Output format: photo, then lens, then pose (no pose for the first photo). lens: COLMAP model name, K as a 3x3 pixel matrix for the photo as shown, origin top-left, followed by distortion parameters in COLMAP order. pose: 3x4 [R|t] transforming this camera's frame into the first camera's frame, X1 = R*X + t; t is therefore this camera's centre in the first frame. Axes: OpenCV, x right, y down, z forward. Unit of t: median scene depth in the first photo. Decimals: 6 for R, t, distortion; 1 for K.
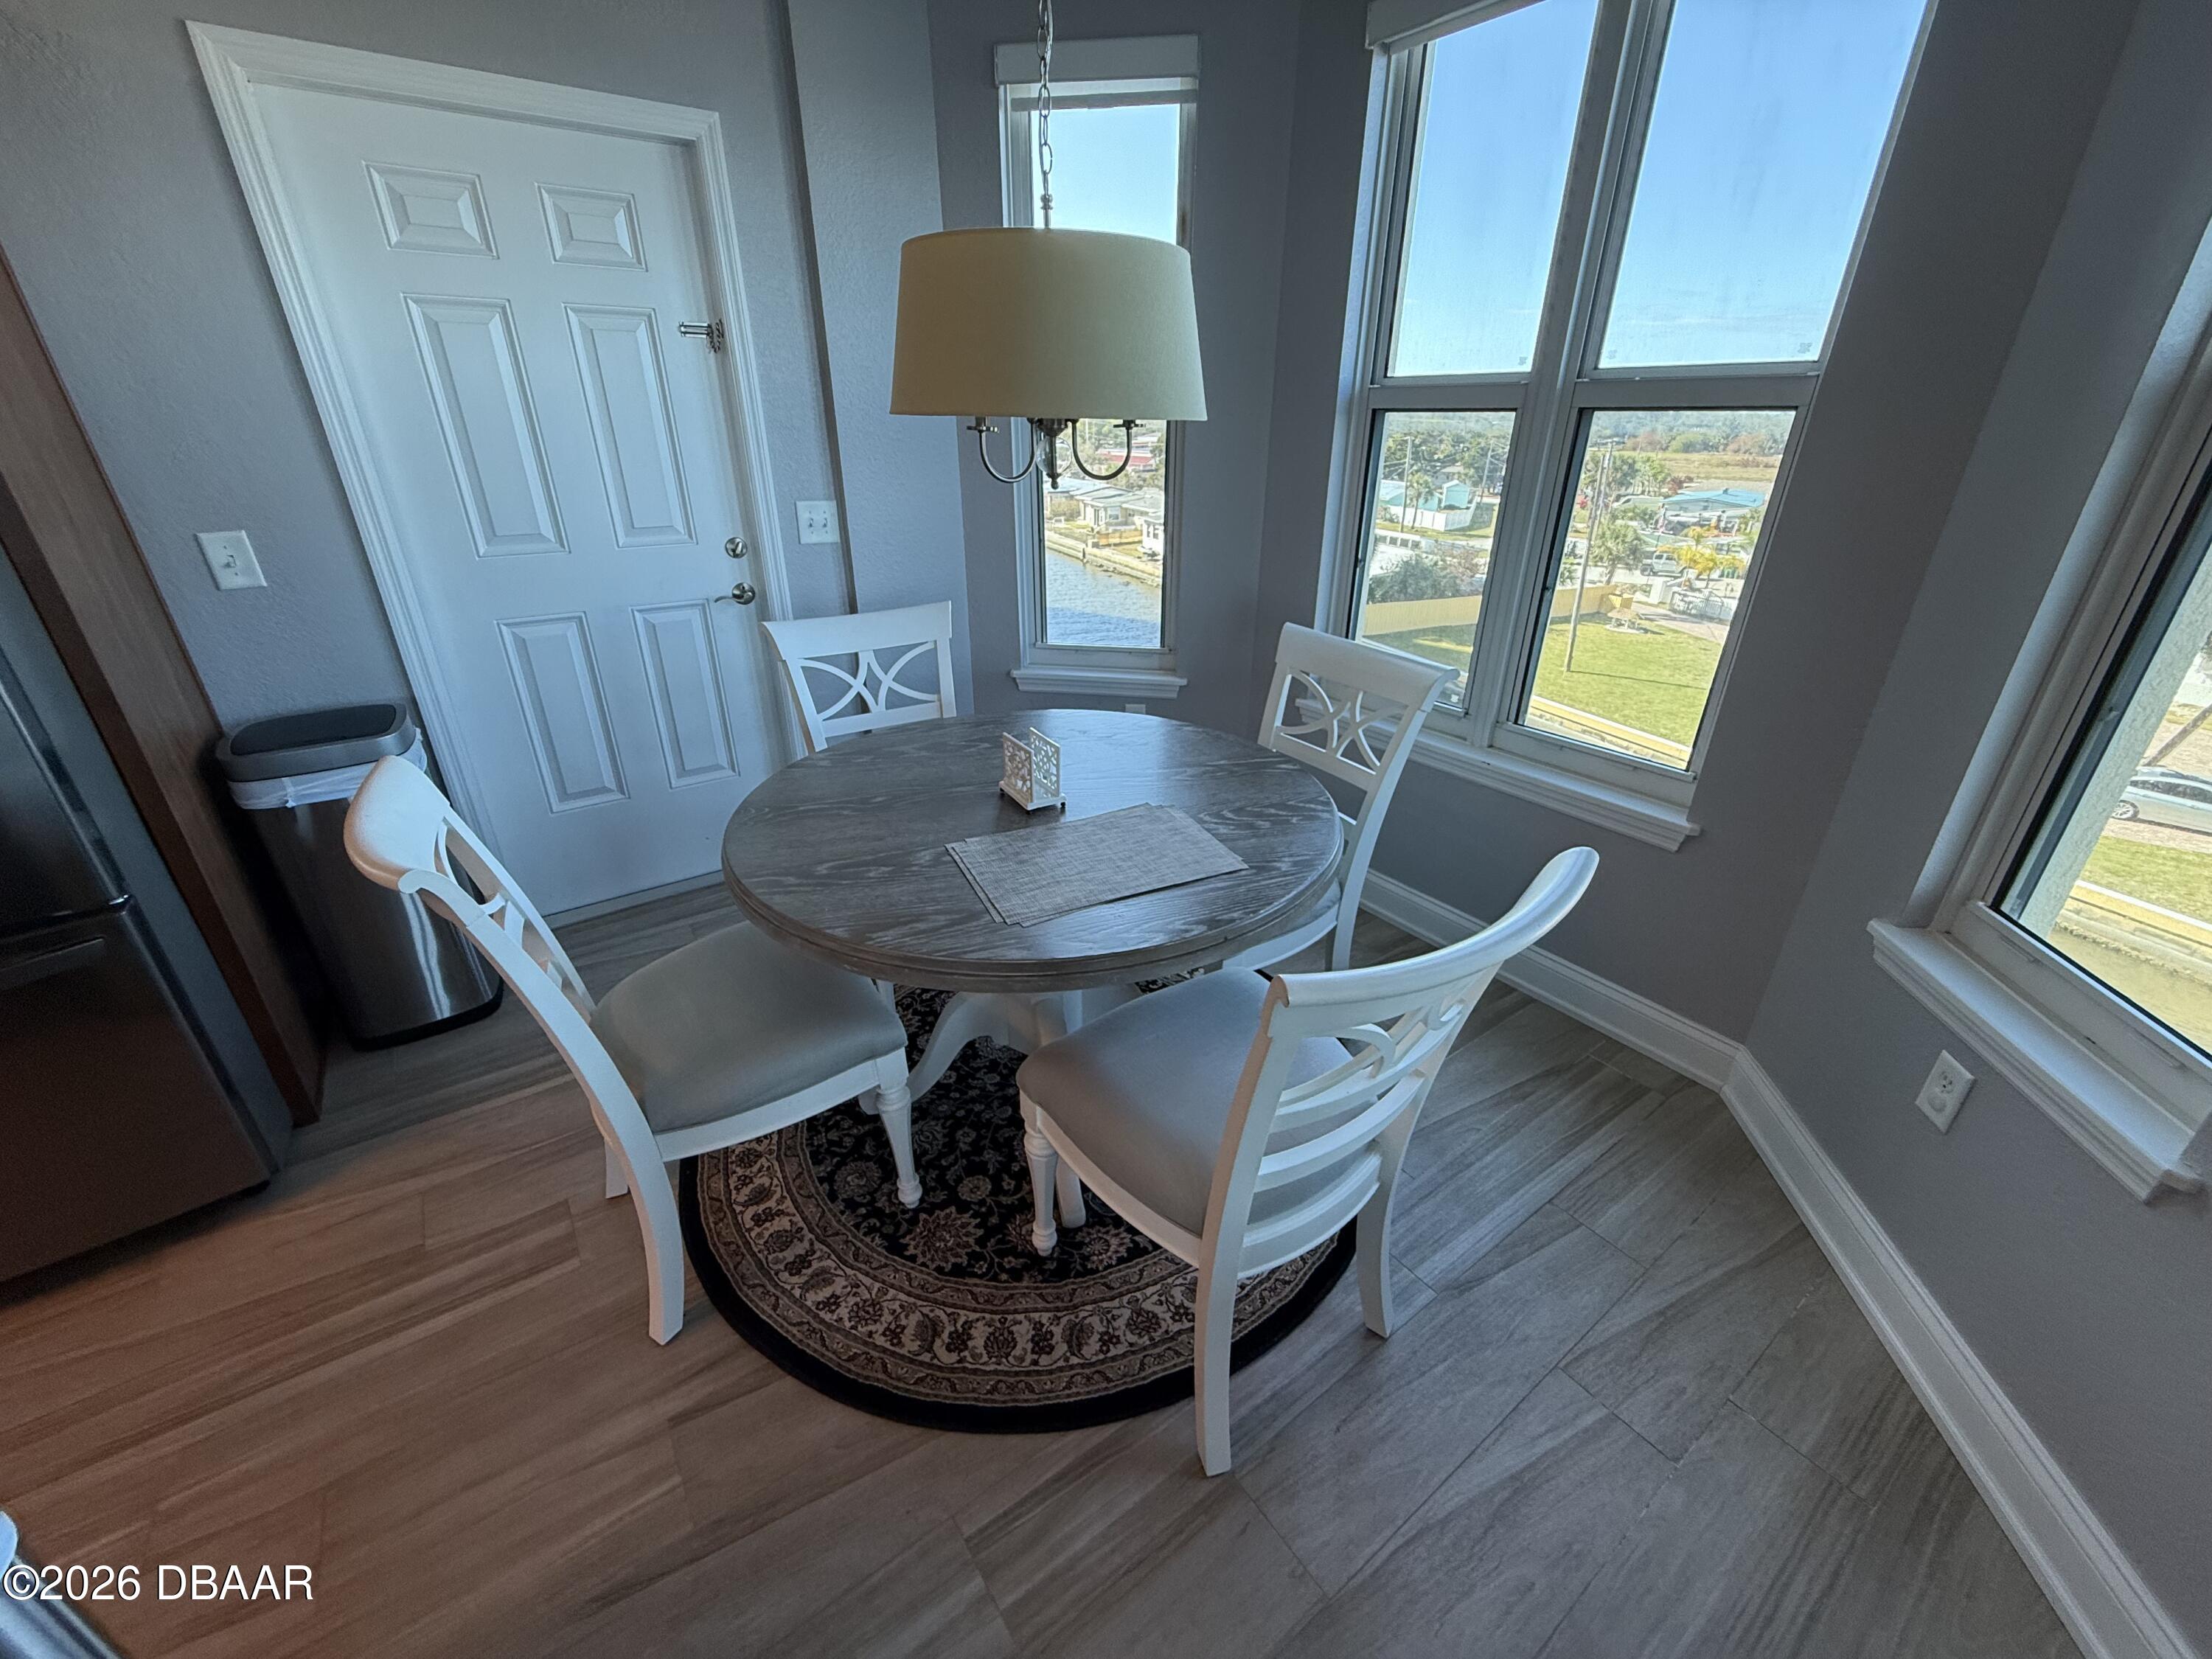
lens RADIAL K [[881.8, 0, 1103.8], [0, 881.8, 829.1], [0, 0, 1]] dist [0.000254, -0.000171]
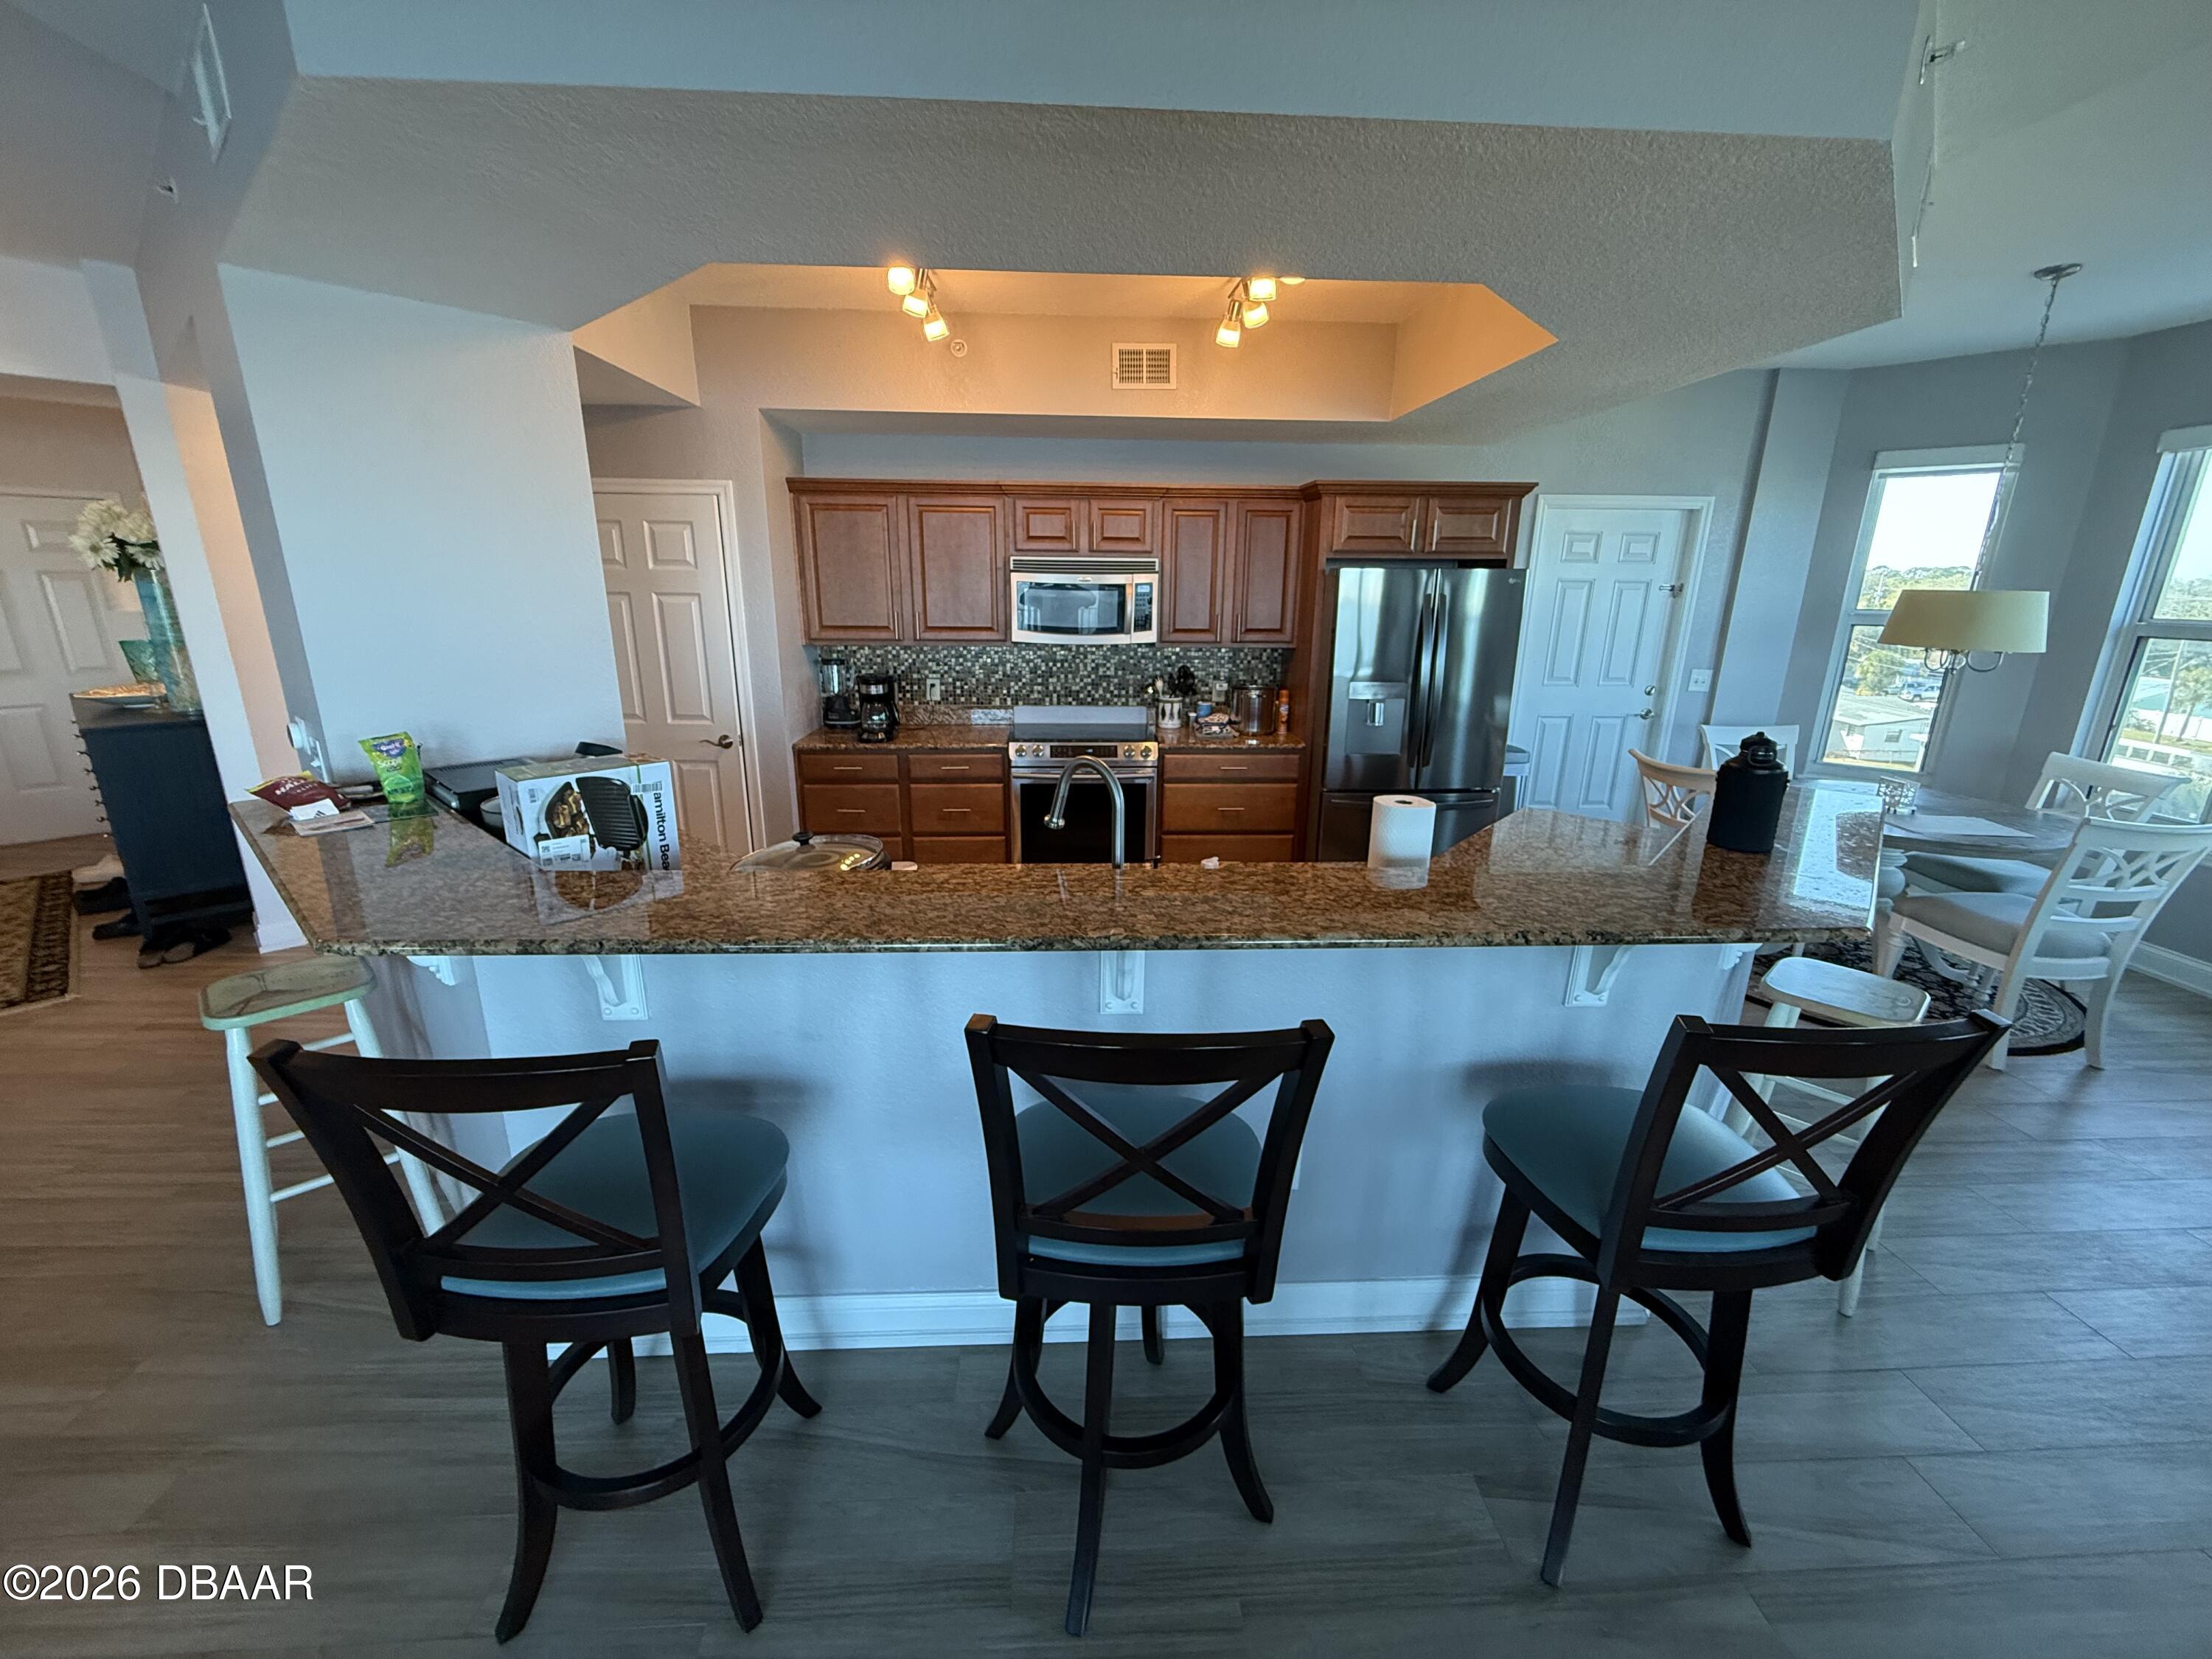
lens RADIAL K [[881.8, 0, 1104.8], [0, 881.8, 831.5], [0, 0, 1]] dist [0.000254, -0.000171]
pose [[0.843036, 0.151153, -0.516181, -0.379401], [-0.235368, 0.966607, -0.101357, 0.452434], [0.483624, 0.206940, 0.850461, -1.144361]]
